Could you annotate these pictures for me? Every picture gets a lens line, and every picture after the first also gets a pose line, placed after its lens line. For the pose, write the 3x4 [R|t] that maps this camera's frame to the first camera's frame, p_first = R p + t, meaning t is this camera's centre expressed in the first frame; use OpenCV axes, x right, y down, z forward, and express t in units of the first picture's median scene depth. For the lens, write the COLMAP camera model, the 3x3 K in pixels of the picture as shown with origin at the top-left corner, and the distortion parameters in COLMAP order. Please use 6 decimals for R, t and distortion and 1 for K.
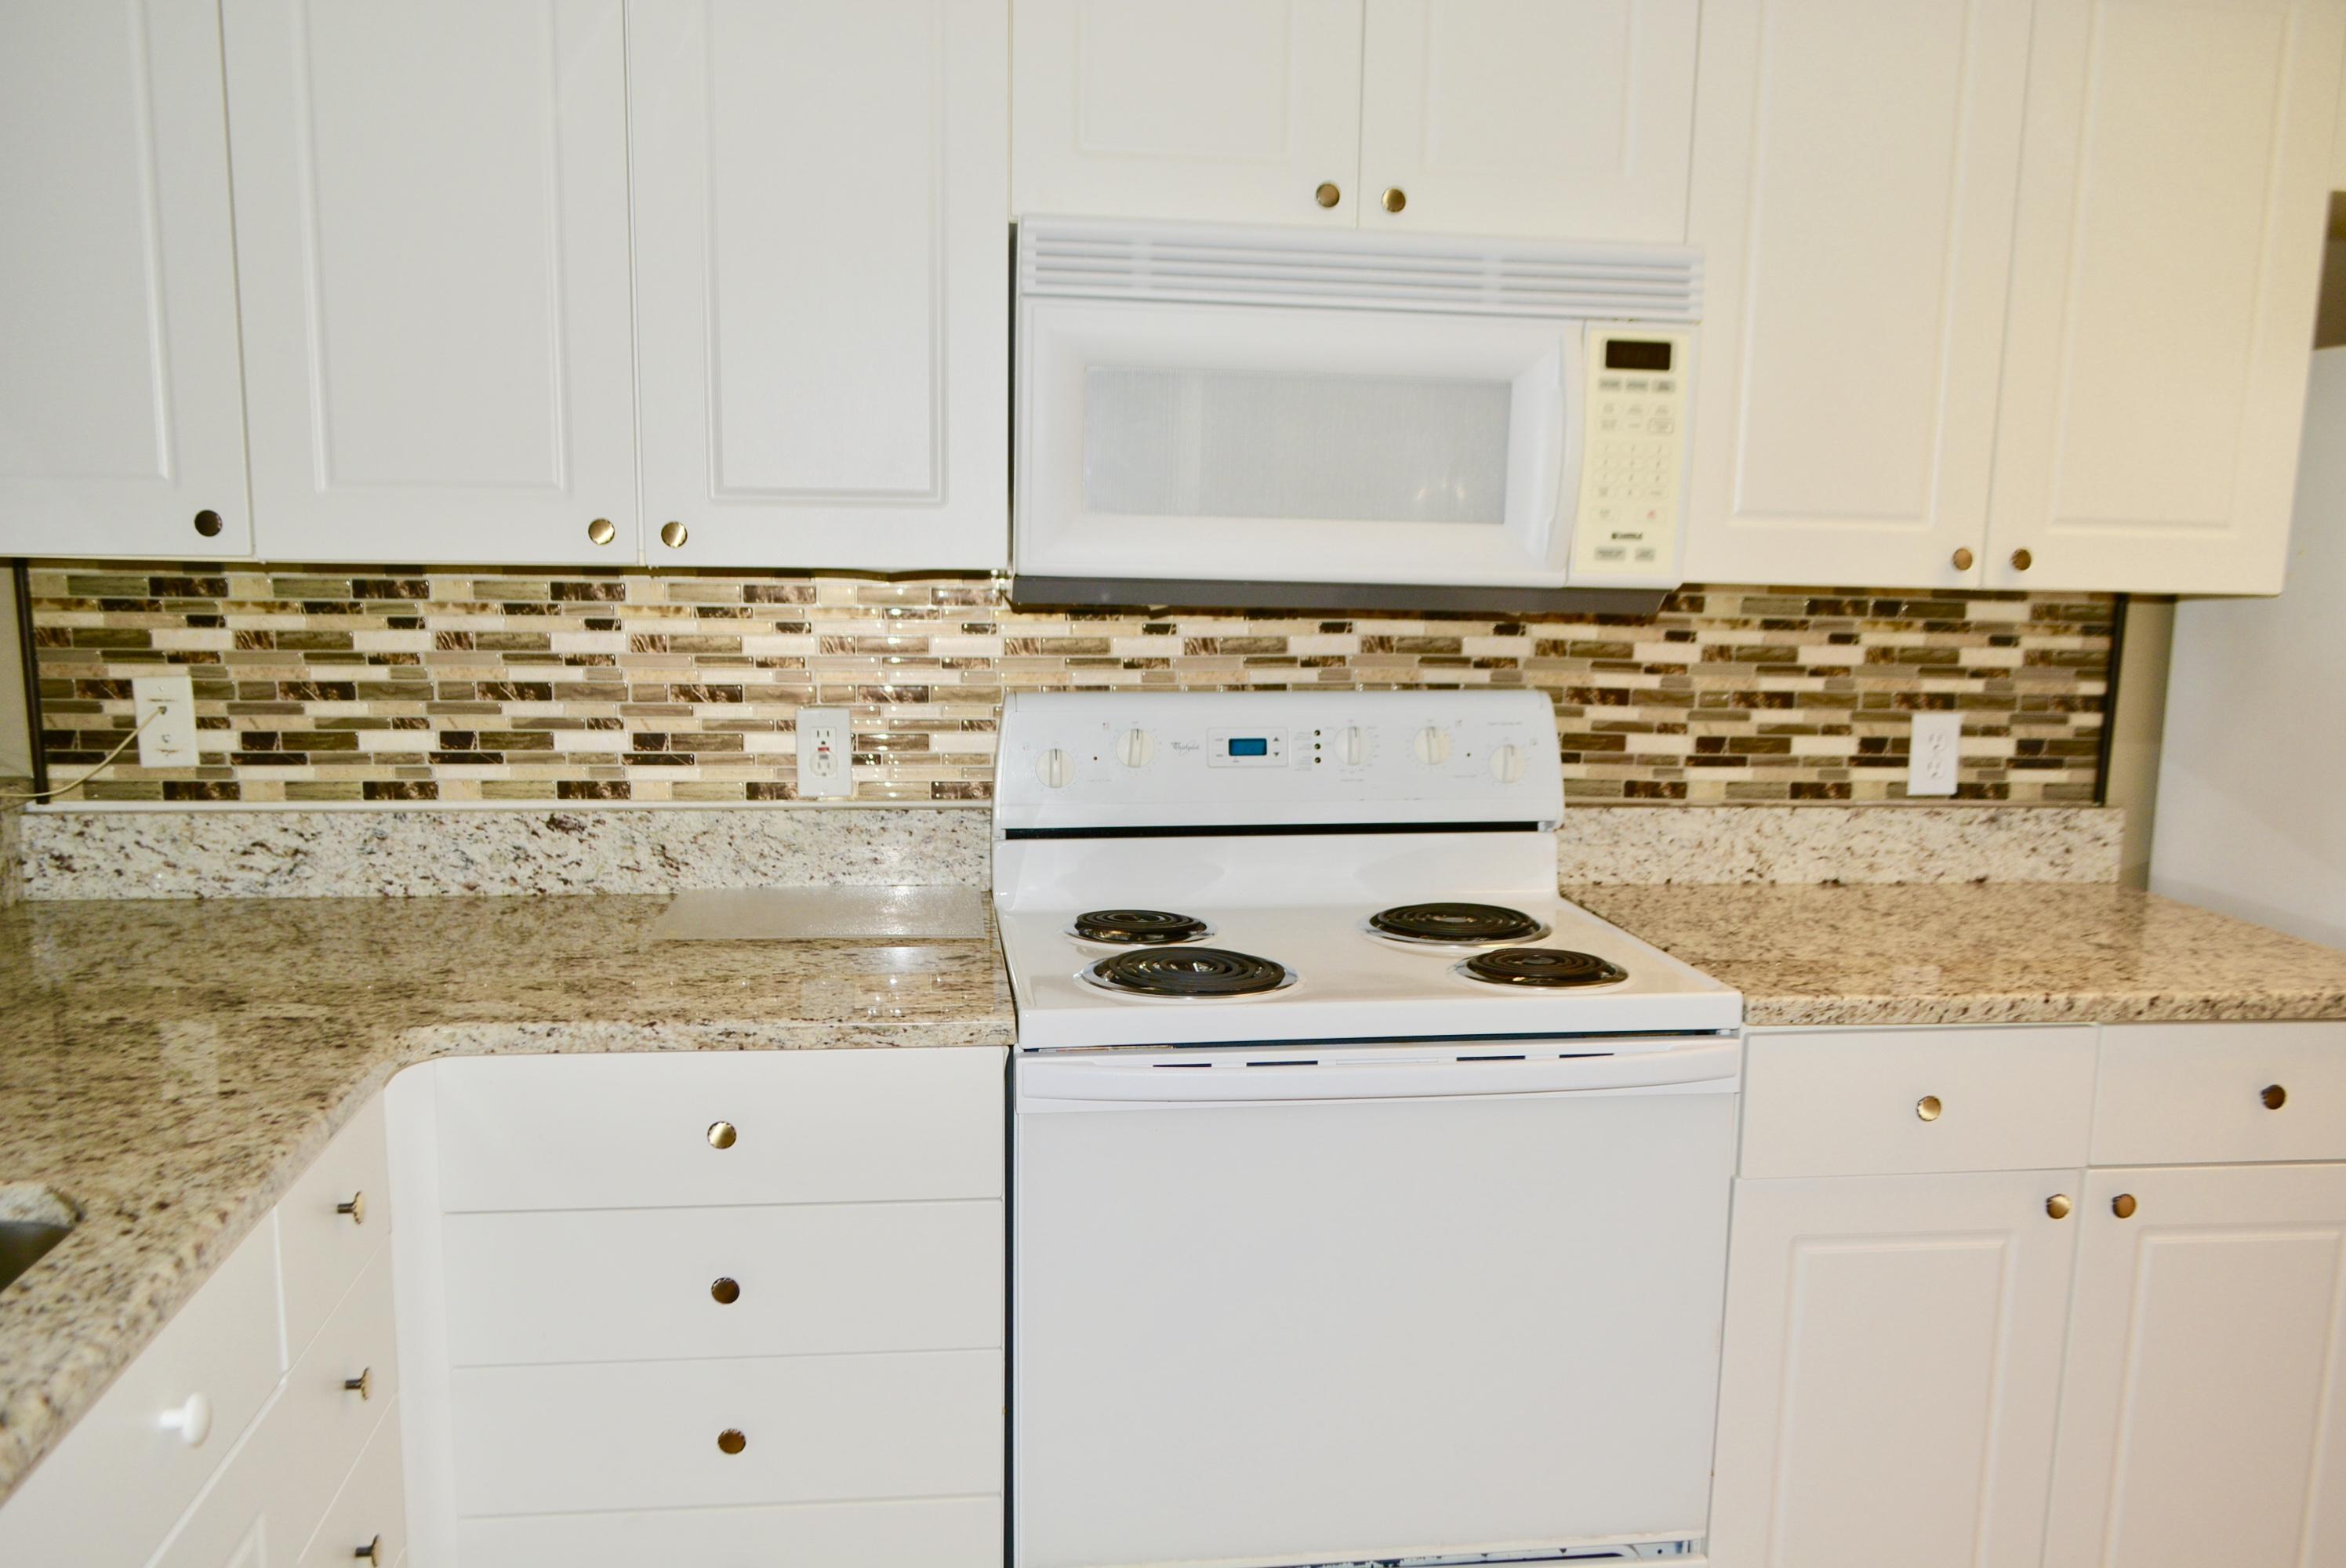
lens RADIAL K [[1818.7, 0, 1164.4], [0, 1818.7, 812.6], [0, 0, 1]] dist [-0.010022, -0.006175]
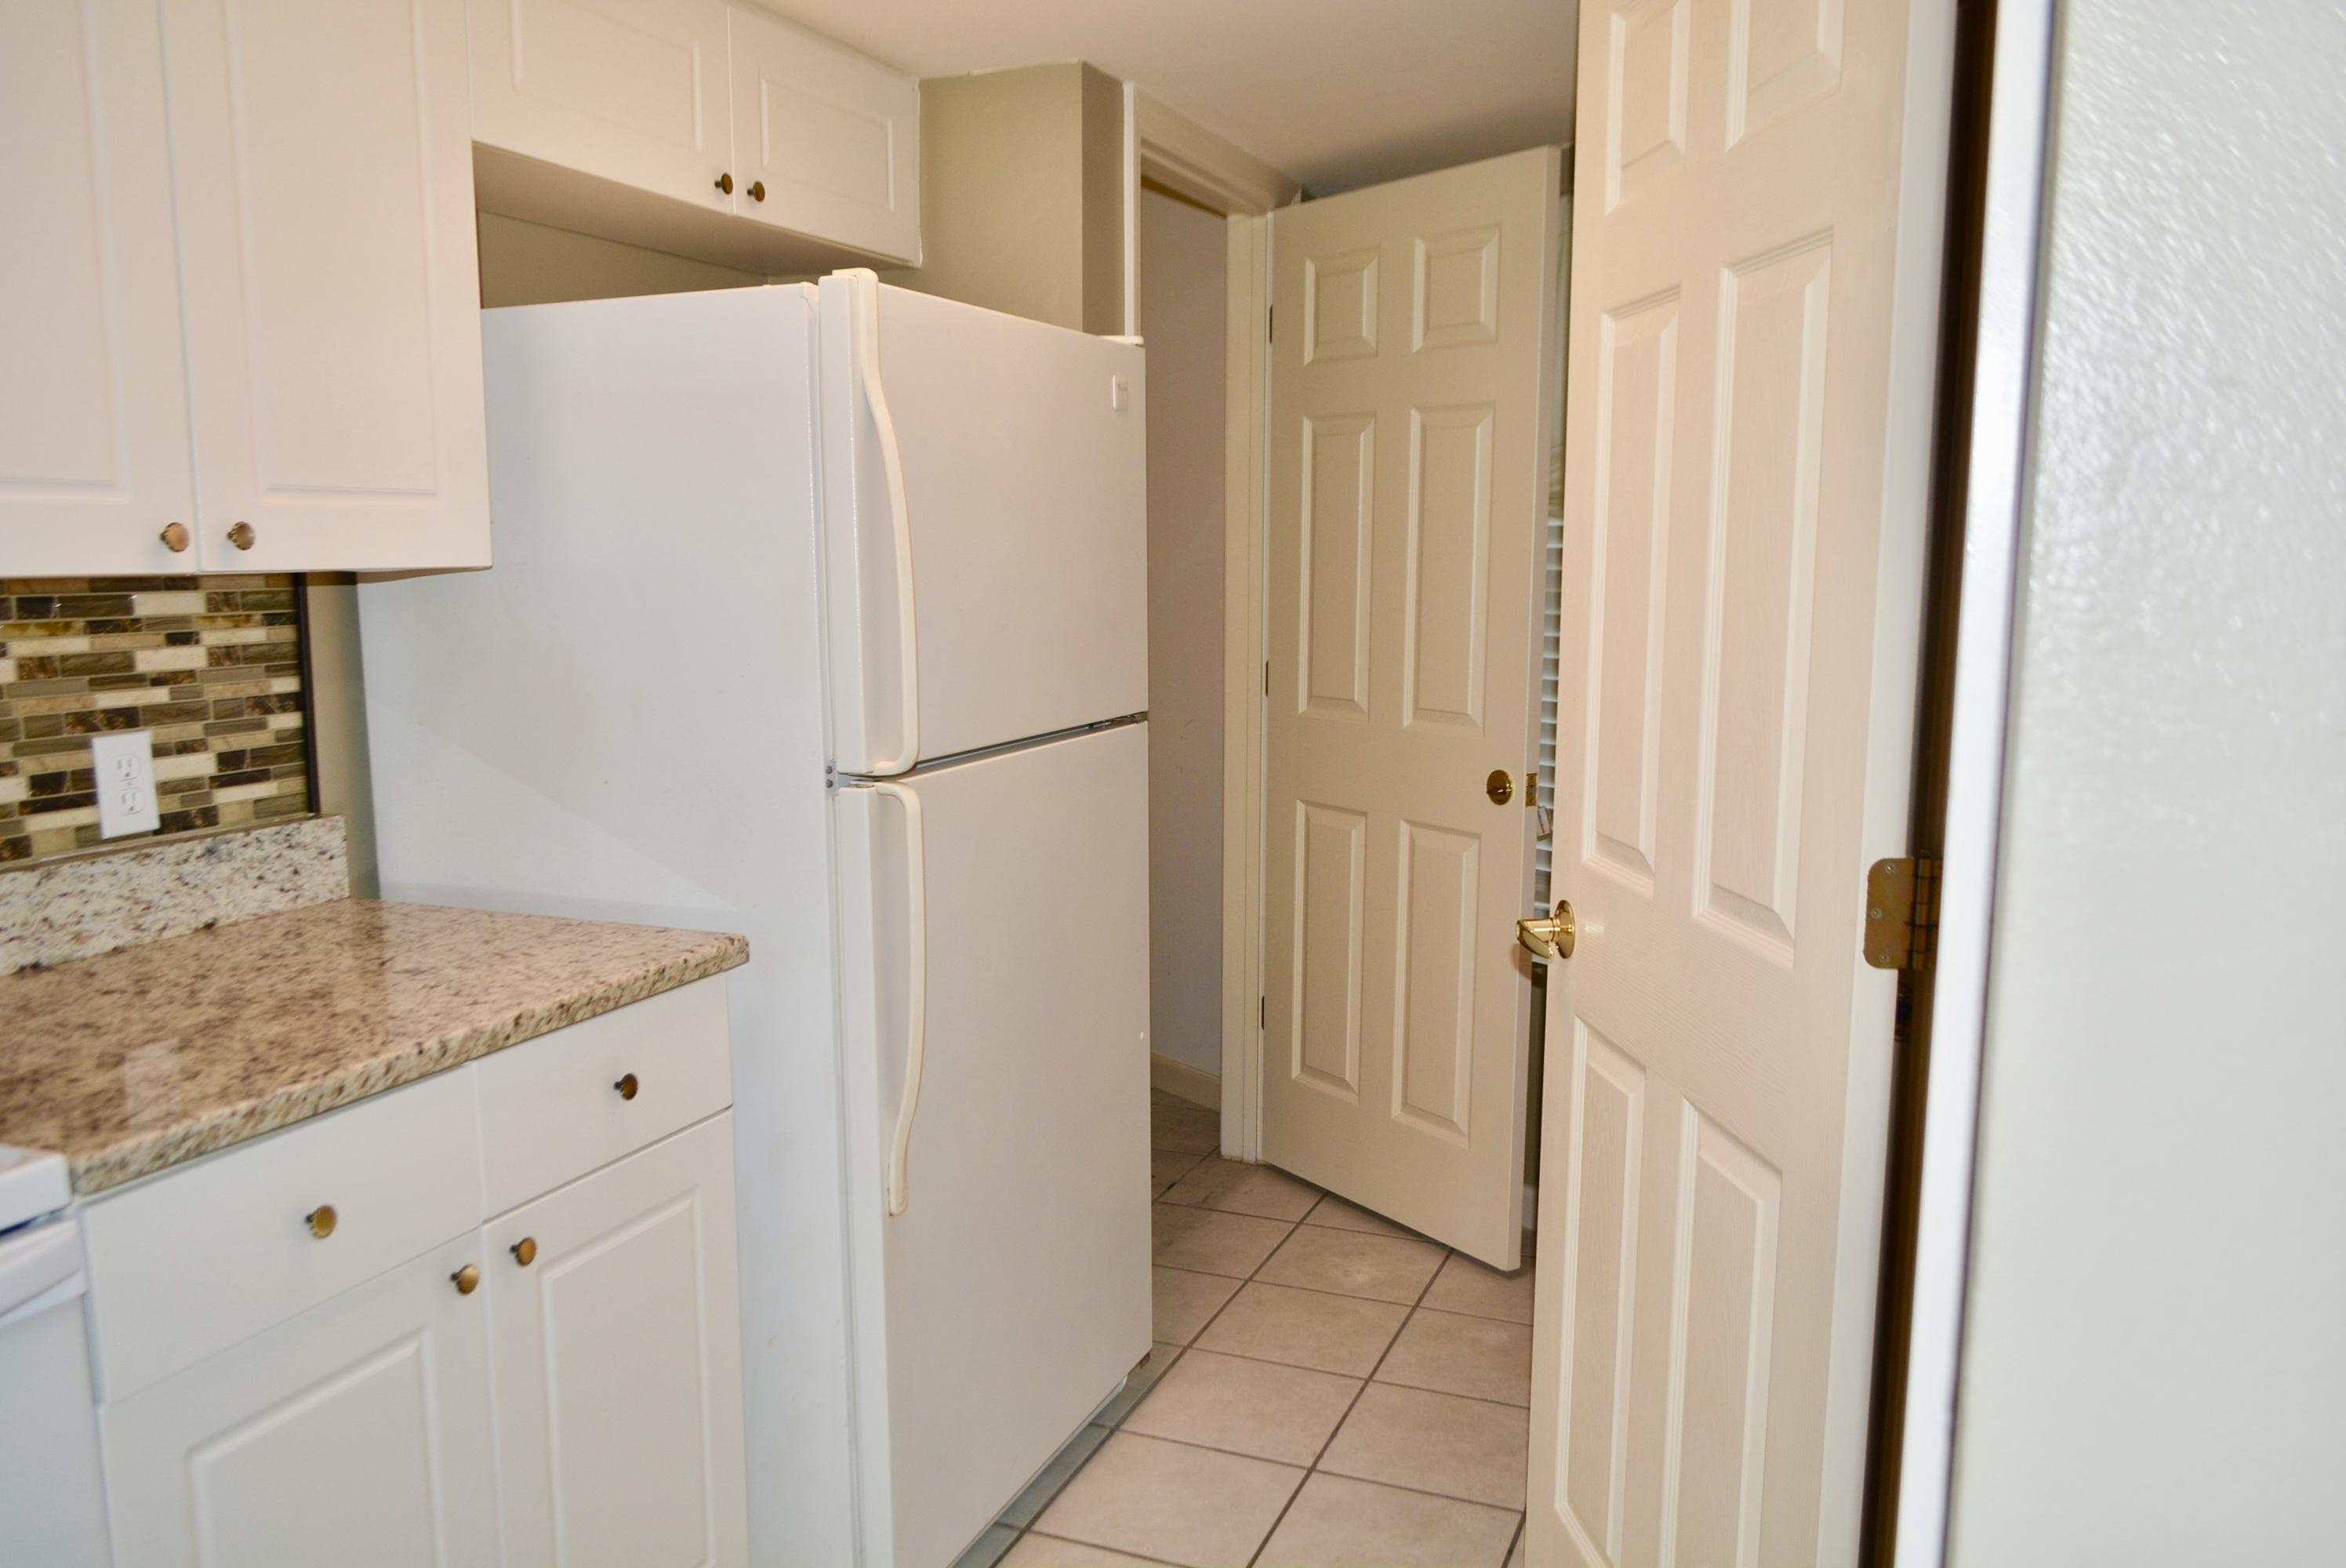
lens RADIAL K [[1818.7, 0, 1164.4], [0, 1818.7, 812.6], [0, 0, 1]] dist [-0.010022, -0.006175]
pose [[0.499195, -0.151007, 0.853230, -0.034306], [0.149348, 0.984955, 0.086942, -0.020844], [-0.853522, 0.084028, 0.514237, 0.194075]]
